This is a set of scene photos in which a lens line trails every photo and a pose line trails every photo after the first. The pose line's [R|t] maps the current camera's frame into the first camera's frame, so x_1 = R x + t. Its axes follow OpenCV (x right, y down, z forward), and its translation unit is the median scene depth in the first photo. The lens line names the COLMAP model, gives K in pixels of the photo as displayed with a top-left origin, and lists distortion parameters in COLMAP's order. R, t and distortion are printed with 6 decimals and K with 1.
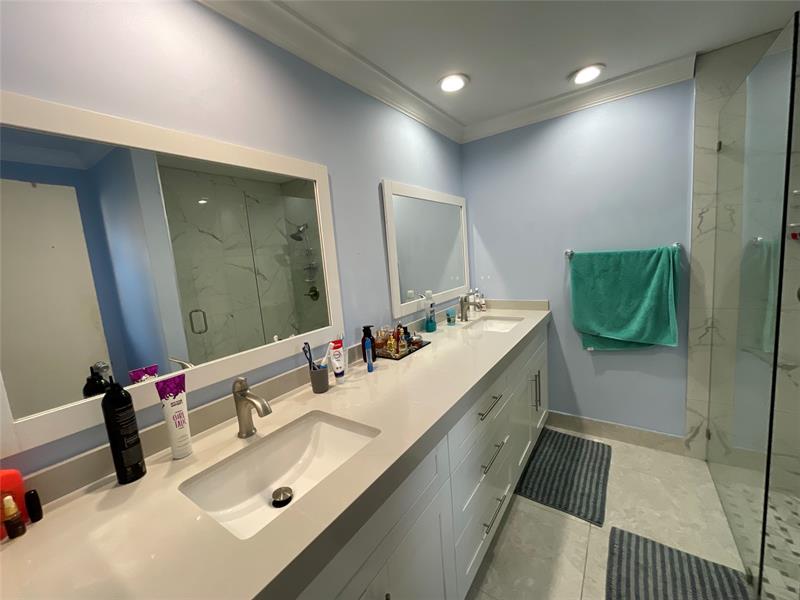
lens RADIAL K [[324.8, 0, 399.2], [0, 324.8, 297.8], [0, 0, 1]] dist [-0.003812, -0.000185]
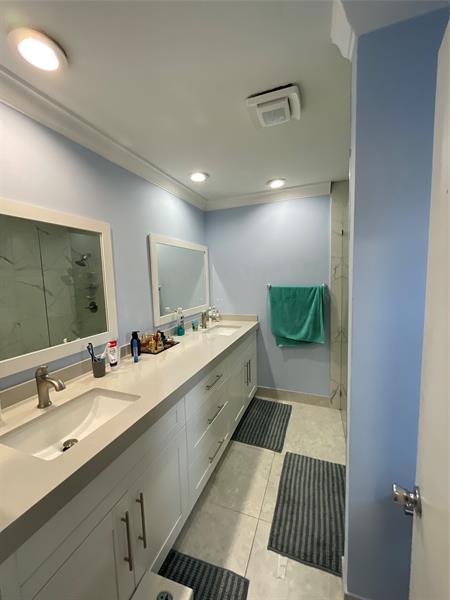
lens RADIAL K [[243.6, 0, 226.3], [0, 243.6, 300.1], [0, 0, 1]] dist [-0.003812, -0.000185]
pose [[0.967889, 0.029216, 0.249676, 0.018920], [-0.018127, 0.998749, -0.046598, -0.009895], [-0.250725, 0.040576, 0.967208, -0.148611]]
